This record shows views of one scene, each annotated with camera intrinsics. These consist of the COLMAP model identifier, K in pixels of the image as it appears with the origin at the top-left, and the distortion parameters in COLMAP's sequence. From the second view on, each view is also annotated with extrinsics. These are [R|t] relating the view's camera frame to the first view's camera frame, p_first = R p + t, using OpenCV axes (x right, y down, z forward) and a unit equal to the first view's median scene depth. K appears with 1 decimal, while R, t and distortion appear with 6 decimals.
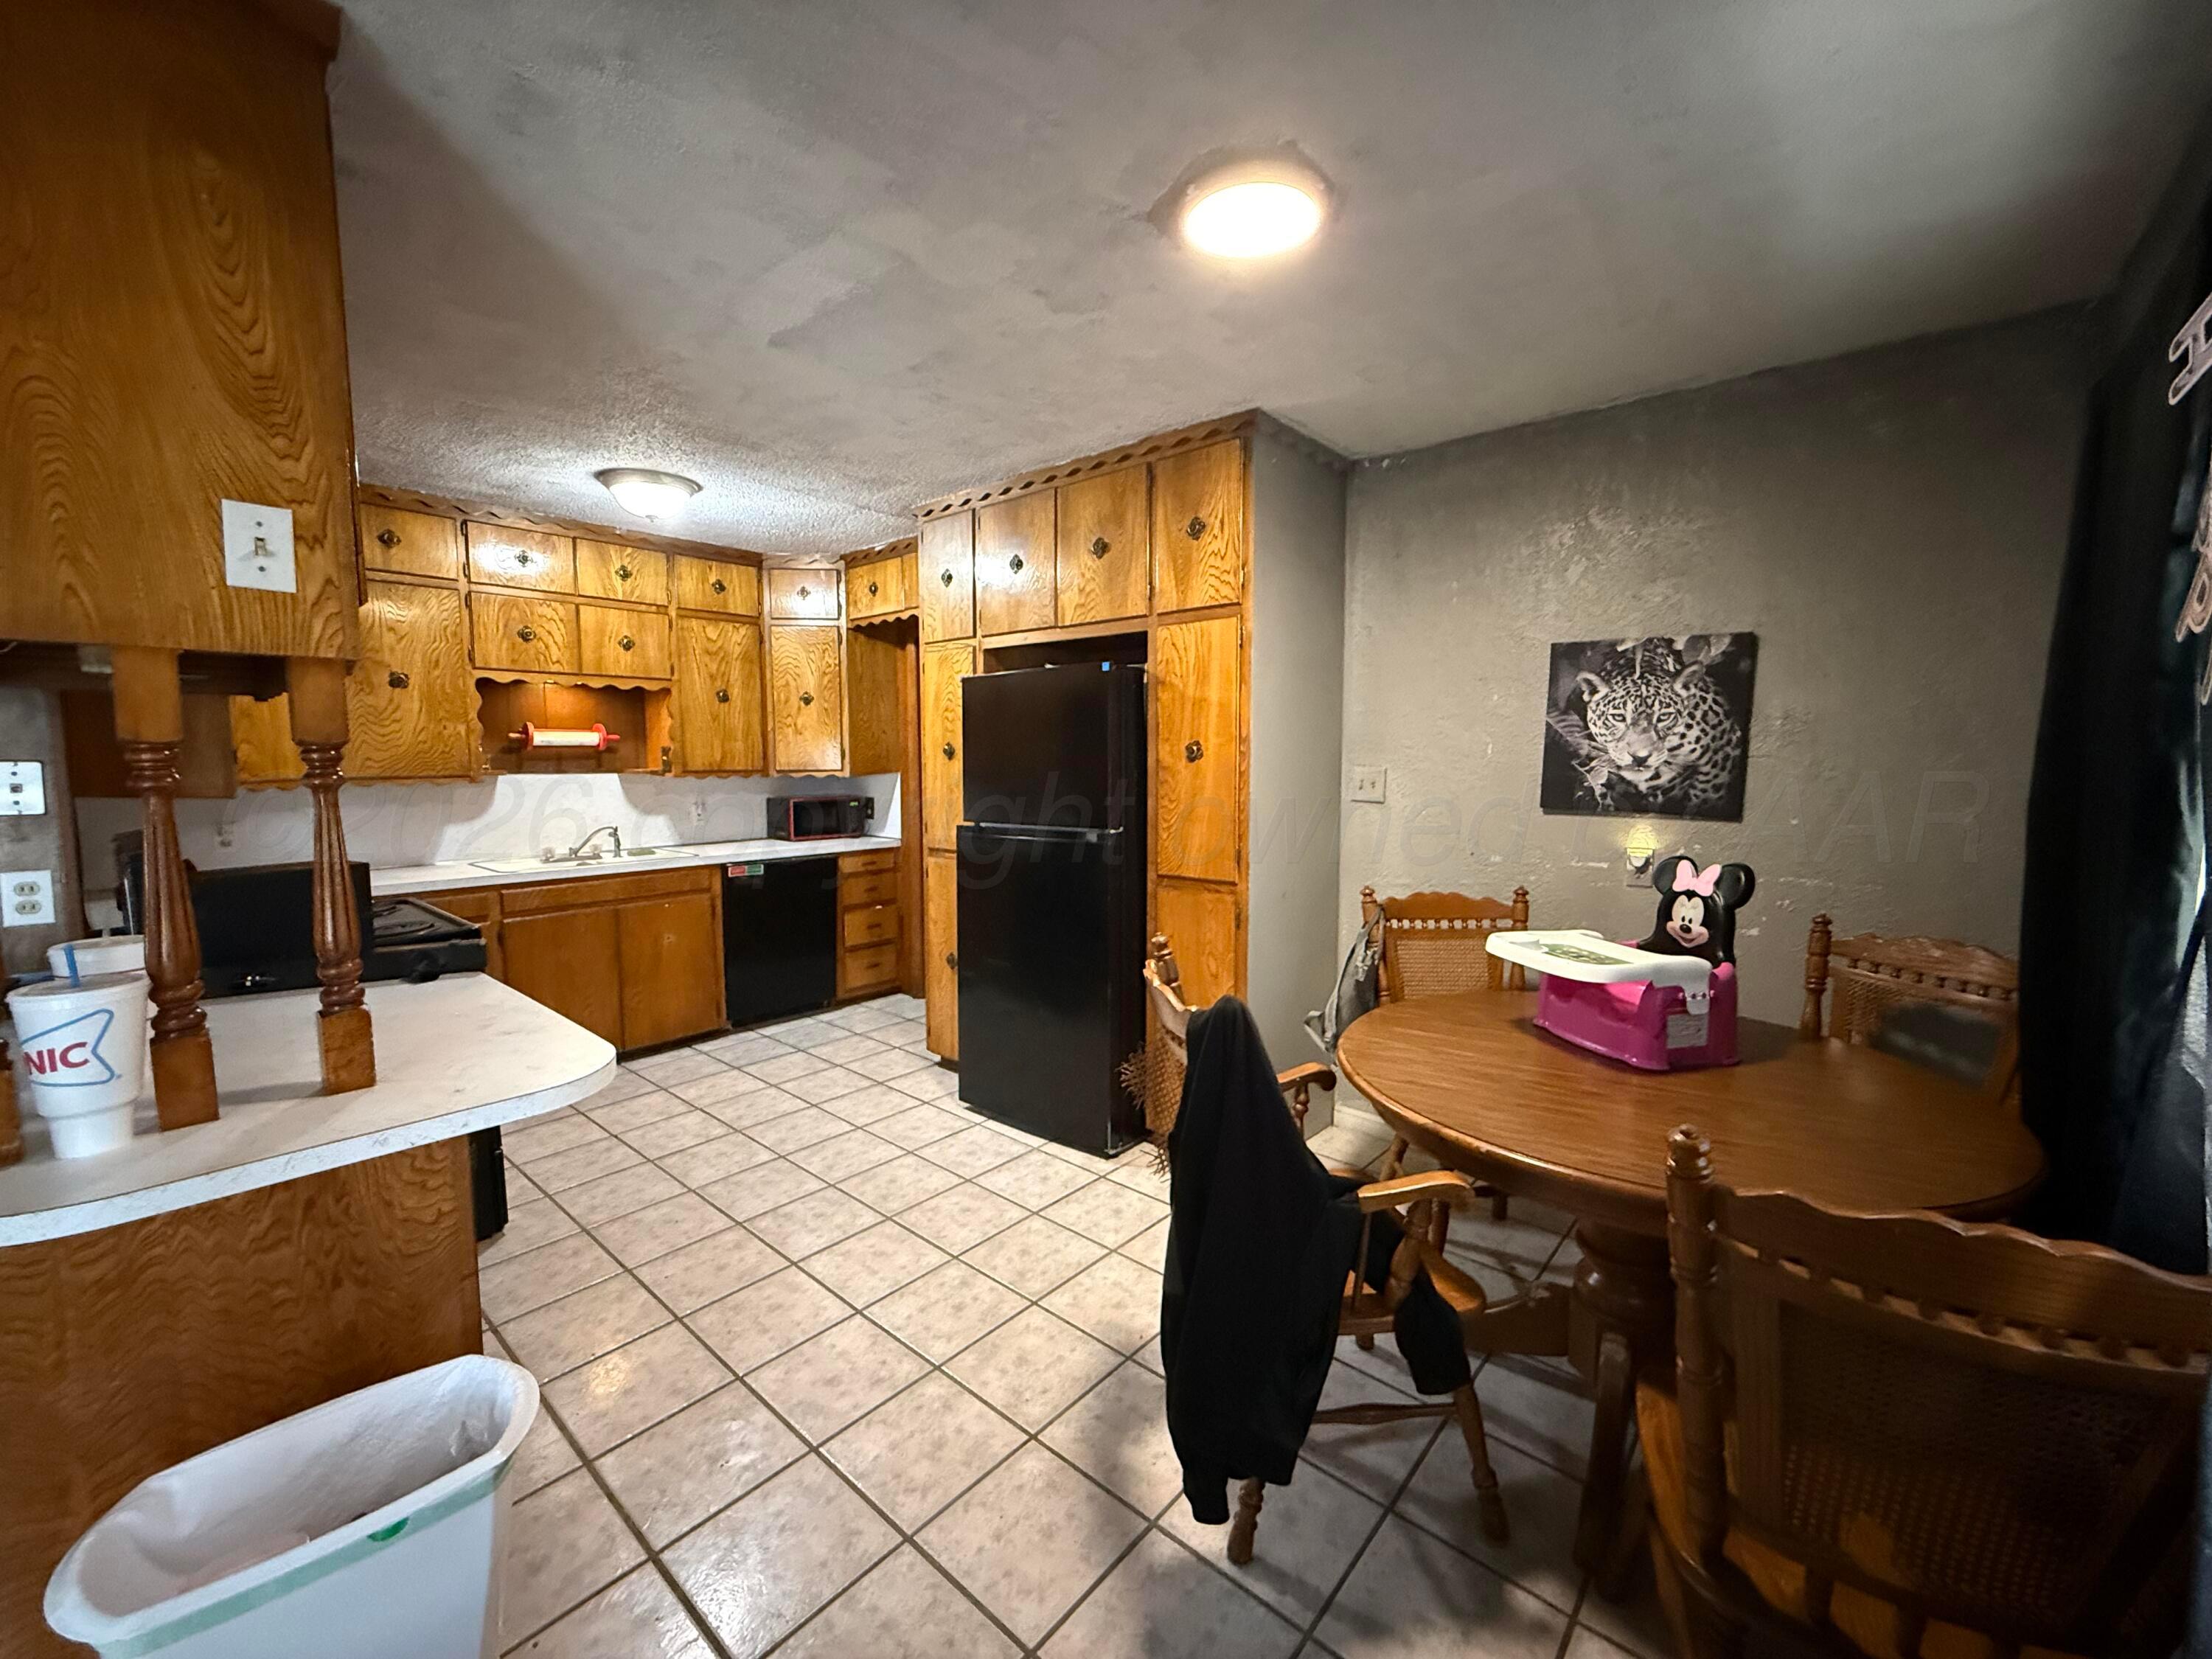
lens RADIAL K [[879.9, 0, 1106.0], [0, 879.9, 829.5], [0, 0, 1]] dist [-0.002829, 0.000120]
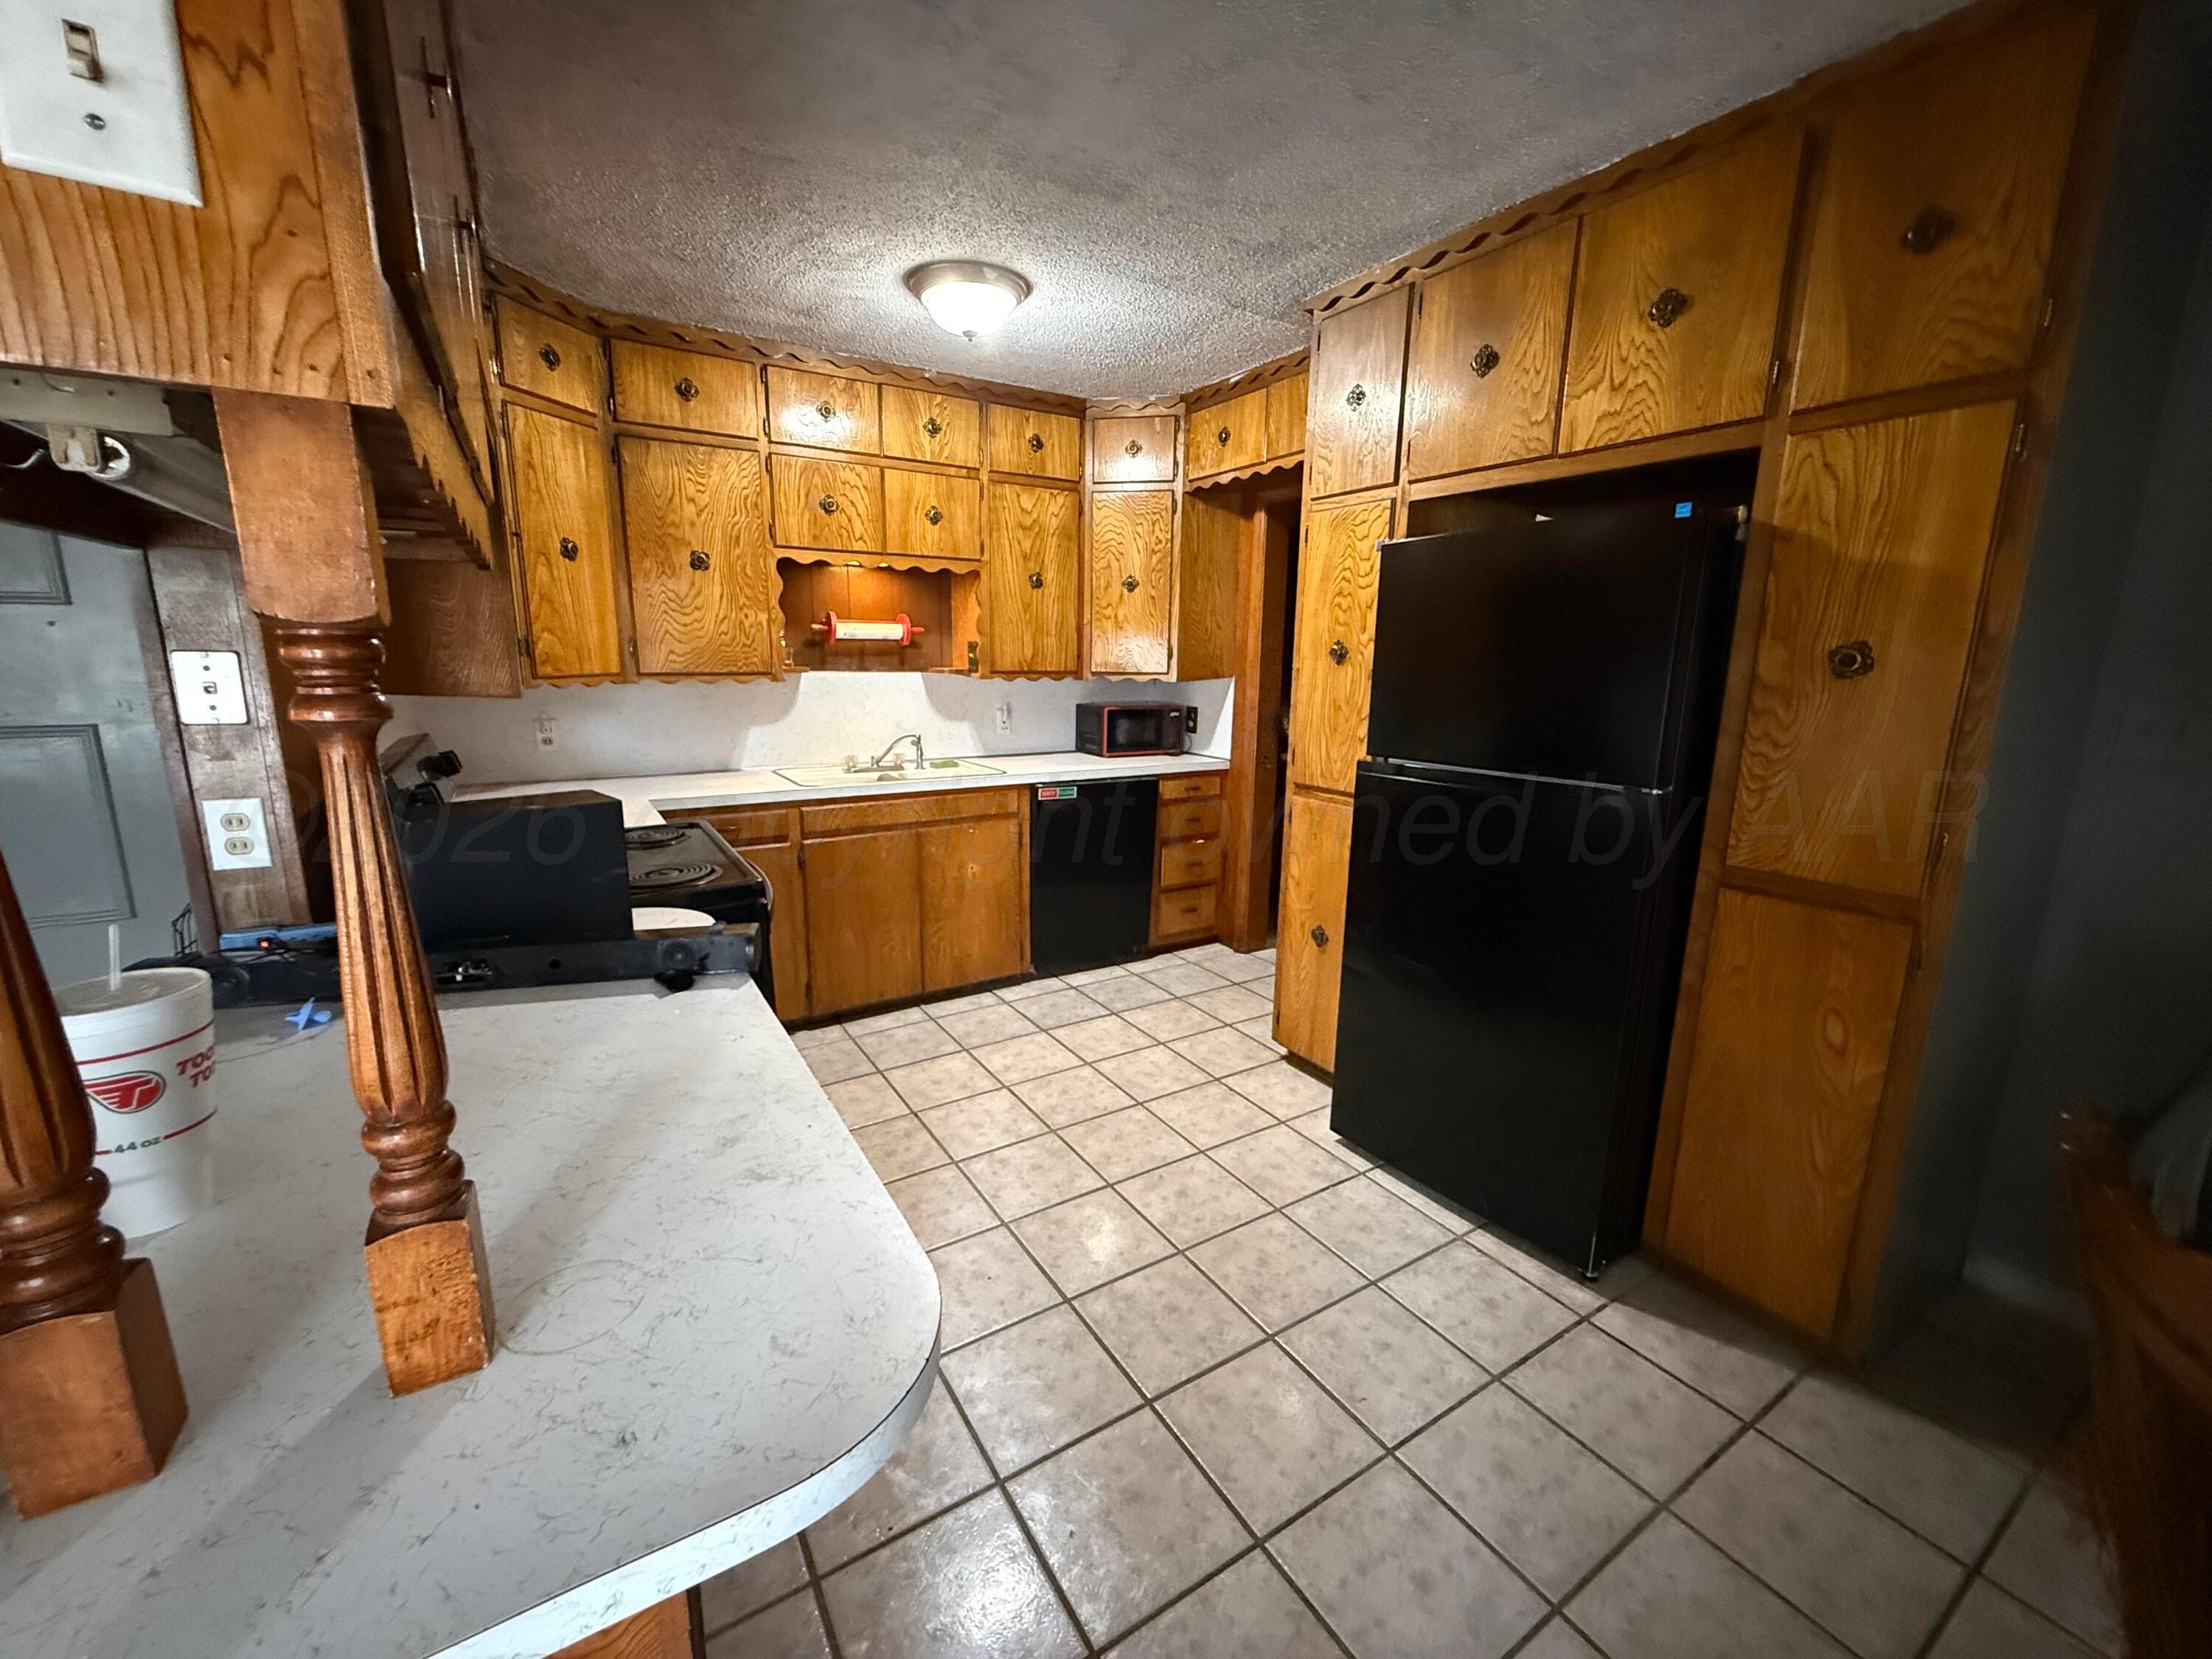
lens RADIAL K [[879.9, 0, 1106.0], [0, 879.9, 829.5], [0, 0, 1]] dist [-0.002829, 0.000120]
pose [[0.956581, 0.071971, -0.282442, -0.133566], [-0.039907, 0.992249, 0.117685, -0.020659], [0.288723, -0.101303, 0.952038, 0.224617]]
